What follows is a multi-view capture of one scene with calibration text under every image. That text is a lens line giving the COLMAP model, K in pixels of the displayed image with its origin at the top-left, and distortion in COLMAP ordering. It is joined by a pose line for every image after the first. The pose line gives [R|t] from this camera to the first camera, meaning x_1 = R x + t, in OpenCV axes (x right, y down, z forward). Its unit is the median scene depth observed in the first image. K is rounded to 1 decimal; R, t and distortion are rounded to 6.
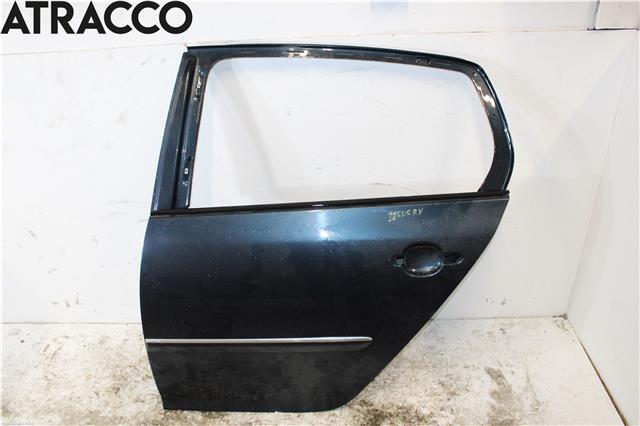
lens RADIAL K [[531.8, 0, 320.4], [0, 531.8, 213.2], [0, 0, 1]] dist [-0.144201, 0.117439]
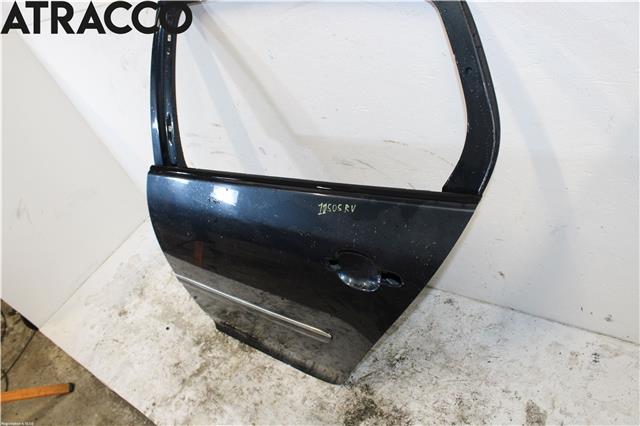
lens RADIAL K [[531.8, 0, 317.0], [0, 531.8, 214.0], [0, 0, 1]] dist [-0.144201, 0.117439]
pose [[0.767898, 0.168194, -0.618096, 0.497659], [0.023948, 0.956701, 0.290087, -0.173102], [0.640124, -0.237560, 0.730621, 0.351740]]
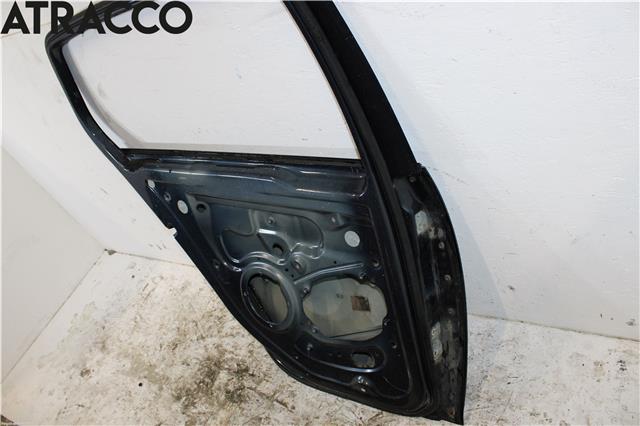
lens RADIAL K [[531.8, 0, 319.0], [0, 531.8, 211.6], [0, 0, 1]] dist [-0.144201, 0.117439]
pose [[0.847319, 0.070945, -0.526325, 0.386228], [0.096063, 0.954216, 0.283272, -0.186577], [0.522324, -0.290582, 0.801710, 0.388629]]
